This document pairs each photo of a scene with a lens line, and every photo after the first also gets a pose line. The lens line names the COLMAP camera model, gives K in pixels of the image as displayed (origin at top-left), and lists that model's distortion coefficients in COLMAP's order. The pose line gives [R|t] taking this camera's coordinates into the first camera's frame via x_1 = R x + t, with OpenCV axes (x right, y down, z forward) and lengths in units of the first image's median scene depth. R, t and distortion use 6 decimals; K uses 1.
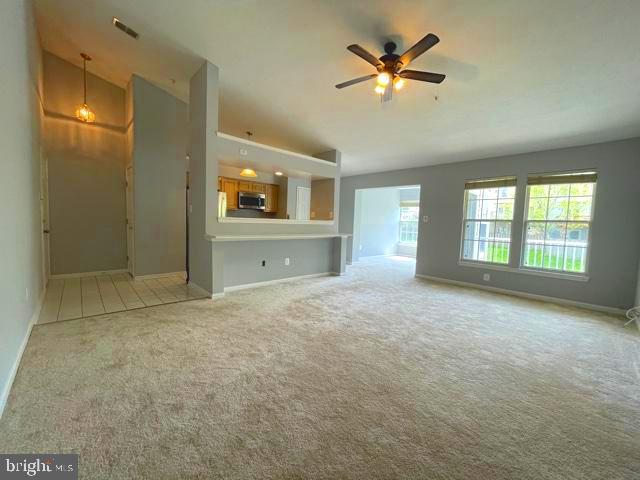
lens RADIAL K [[260.4, 0, 319.7], [0, 260.4, 240.6], [0, 0, 1]] dist [-0.003356, -0.000363]
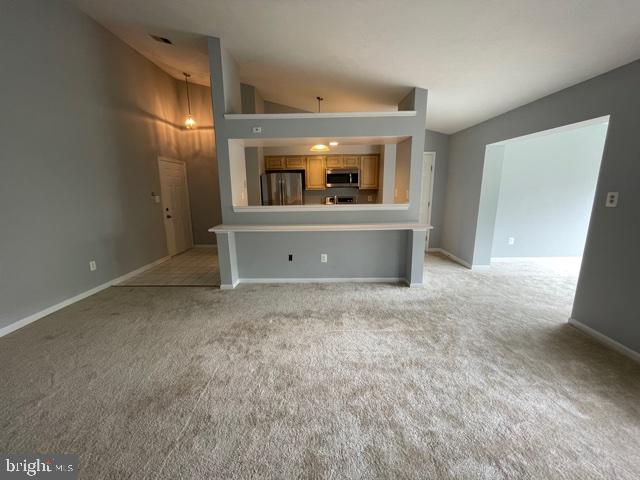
lens RADIAL K [[260.4, 0, 321.3], [0, 260.4, 240.9], [0, 0, 1]] dist [-0.003356, -0.000363]
pose [[0.712190, 0.100165, -0.694804, 0.505396], [-0.011953, 0.991355, 0.130665, -0.092128], [0.701885, -0.084753, 0.707230, 0.517956]]
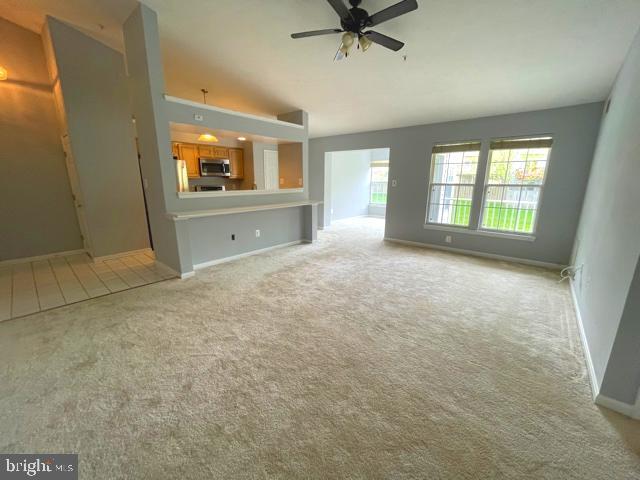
lens RADIAL K [[260.4, 0, 319.9], [0, 260.4, 241.4], [0, 0, 1]] dist [-0.003356, -0.000363]
pose [[0.994099, -0.051669, 0.095378, 0.016708], [0.035288, 0.985482, 0.166070, -0.054055], [-0.102574, -0.161724, 0.981491, 0.004926]]
